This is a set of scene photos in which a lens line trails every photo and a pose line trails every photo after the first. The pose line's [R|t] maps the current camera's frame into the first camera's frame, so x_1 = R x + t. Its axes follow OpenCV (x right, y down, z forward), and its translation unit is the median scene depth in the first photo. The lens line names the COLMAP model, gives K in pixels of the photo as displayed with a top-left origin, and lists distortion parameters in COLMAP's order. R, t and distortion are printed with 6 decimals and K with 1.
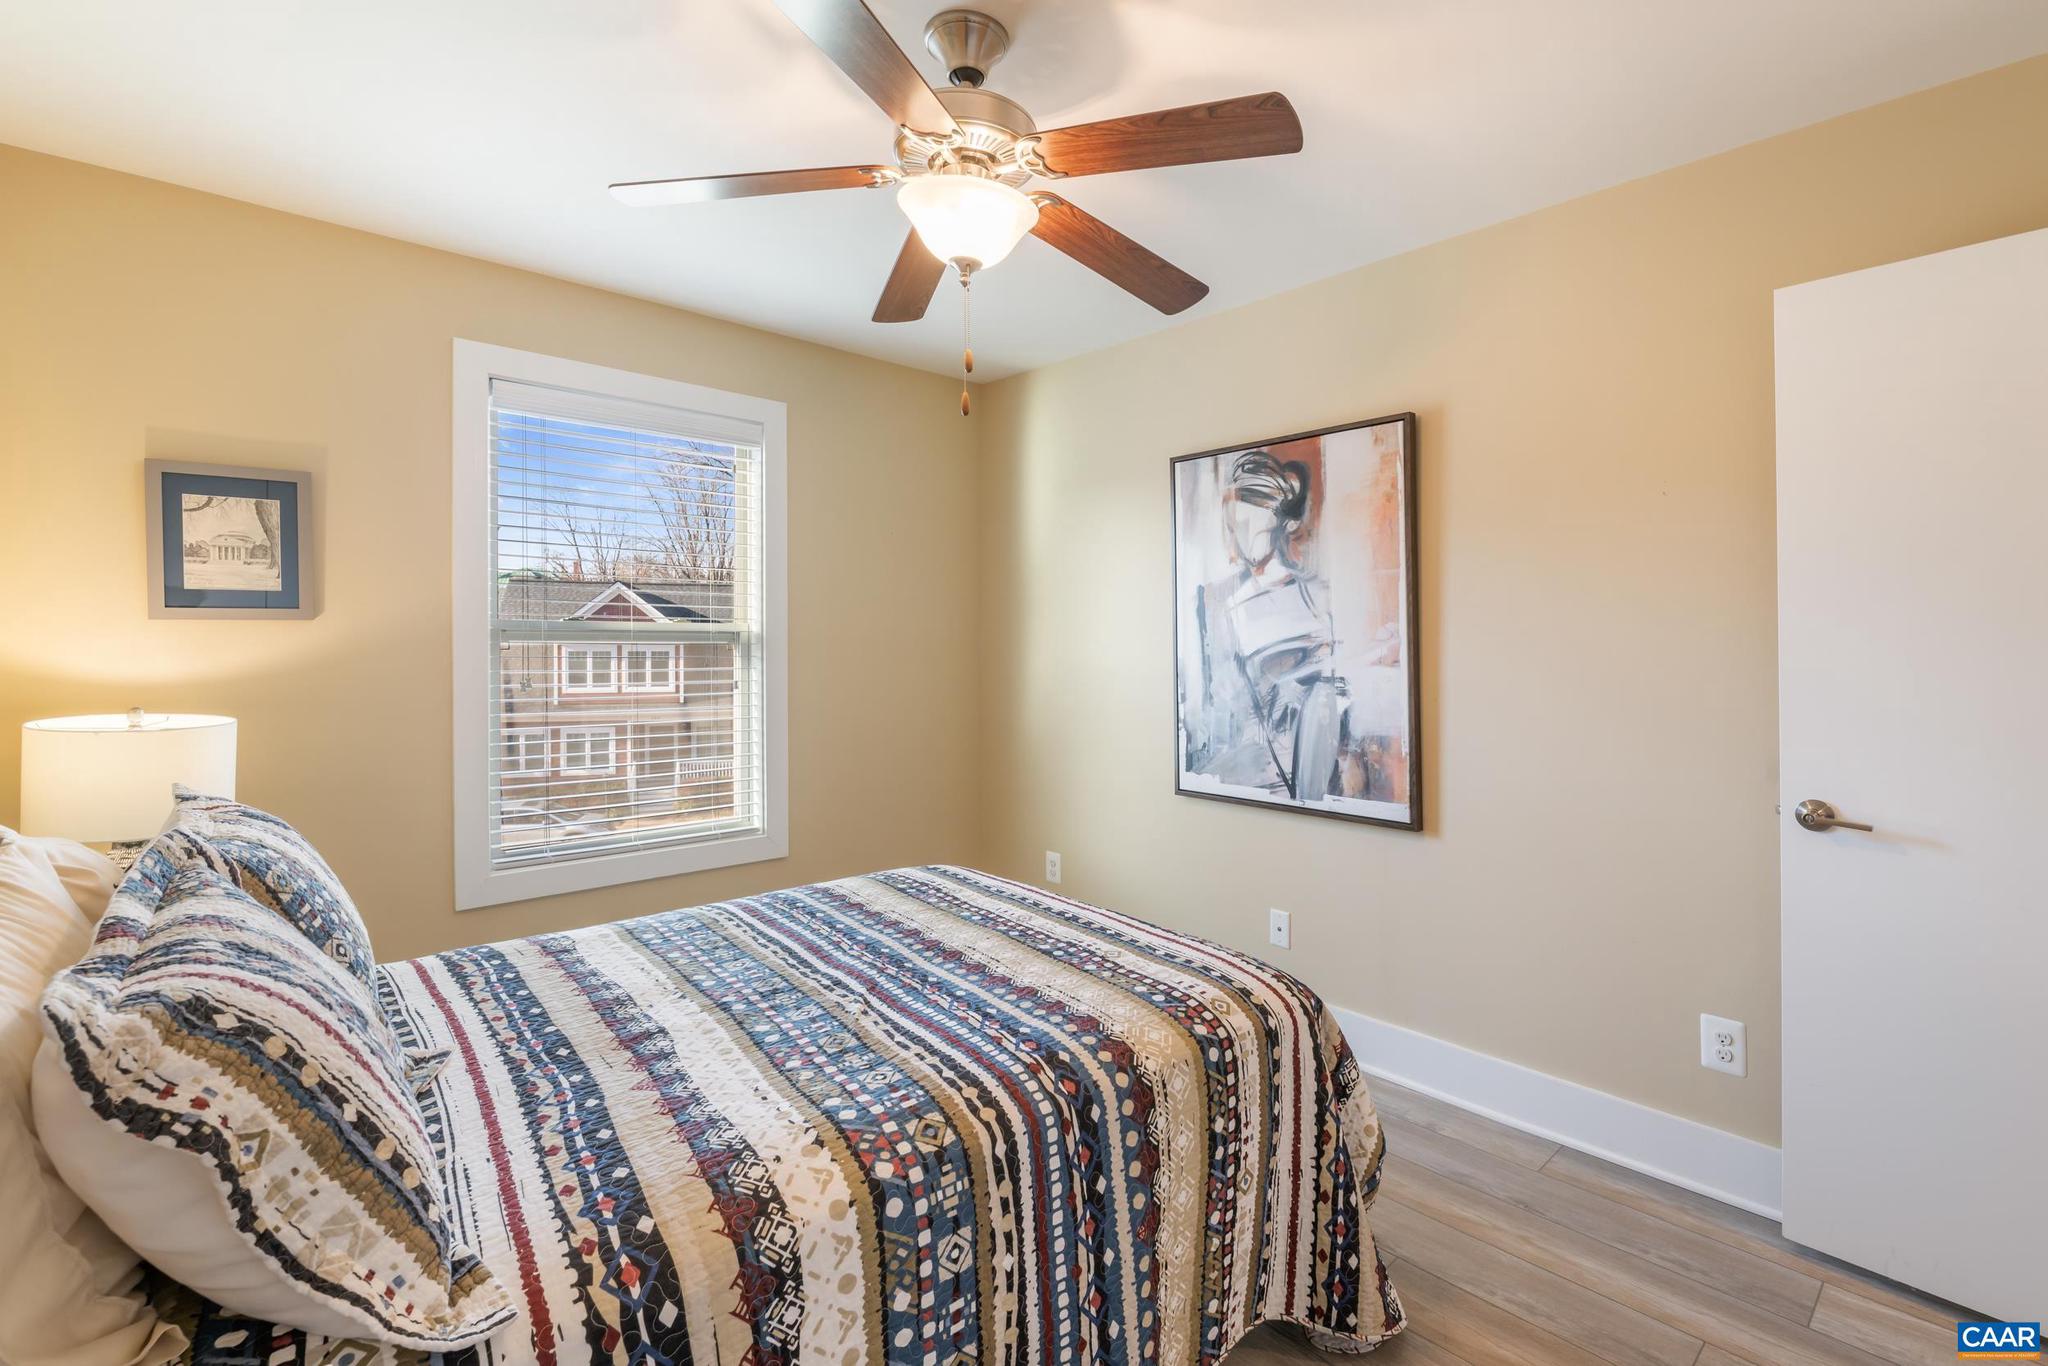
lens RADIAL K [[905.8, 0, 1026.1], [0, 905.8, 664.5], [0, 0, 1]] dist [0.001050, -0.000077]
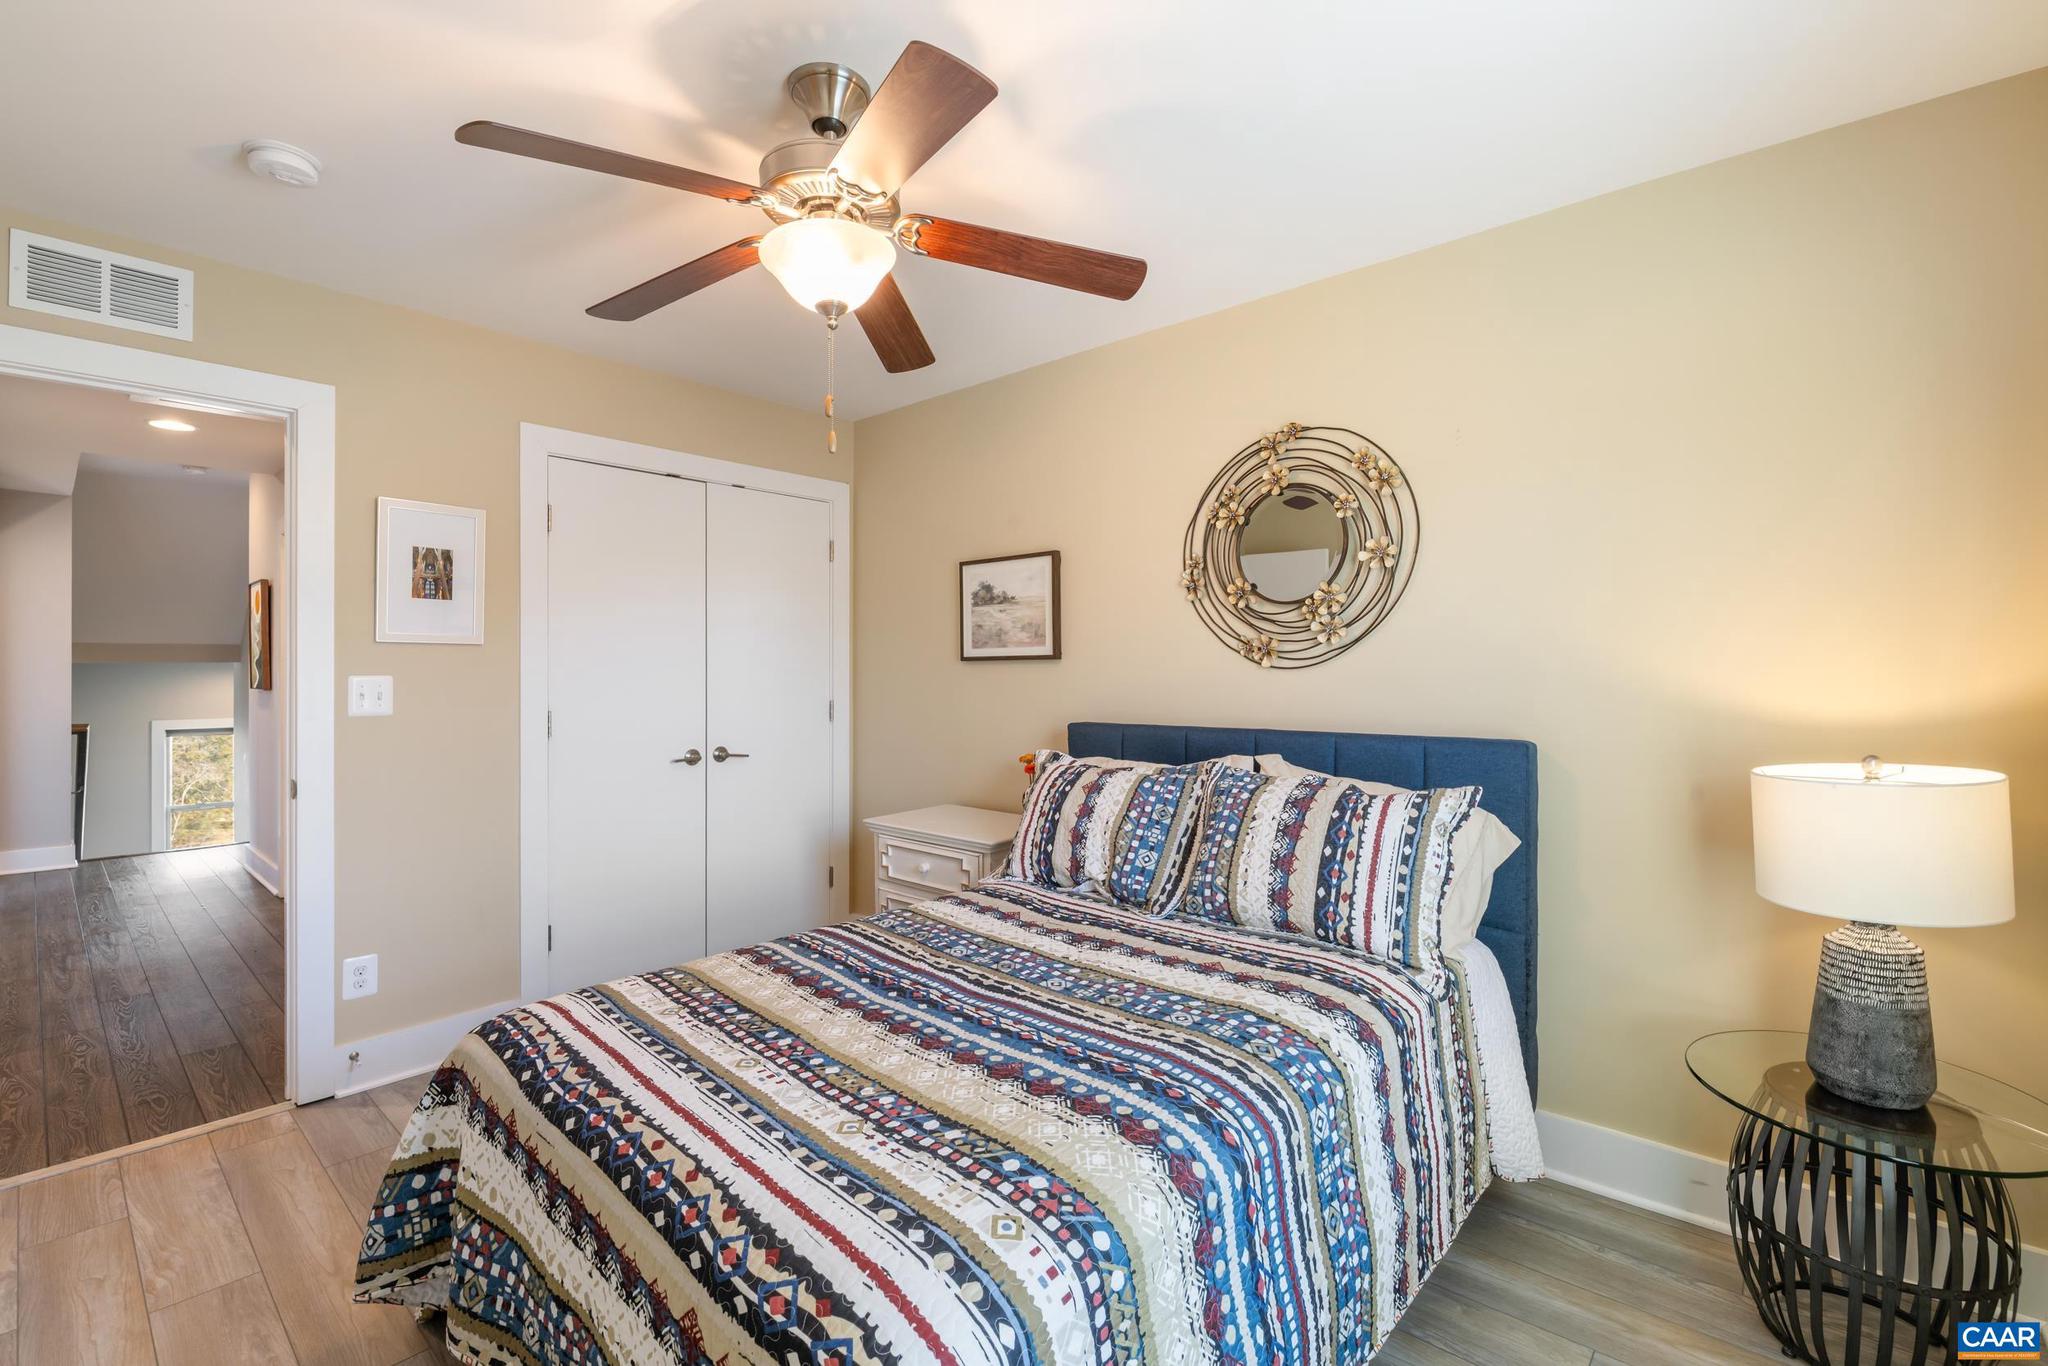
lens RADIAL K [[905.8, 0, 1026.1], [0, 905.8, 664.5], [0, 0, 1]] dist [0.001050, -0.000077]
pose [[-0.985828, 0.029443, -0.165153, 0.072975], [0.030671, 0.999518, -0.004885, -0.014445], [0.164929, -0.009882, -0.986256, 1.806141]]
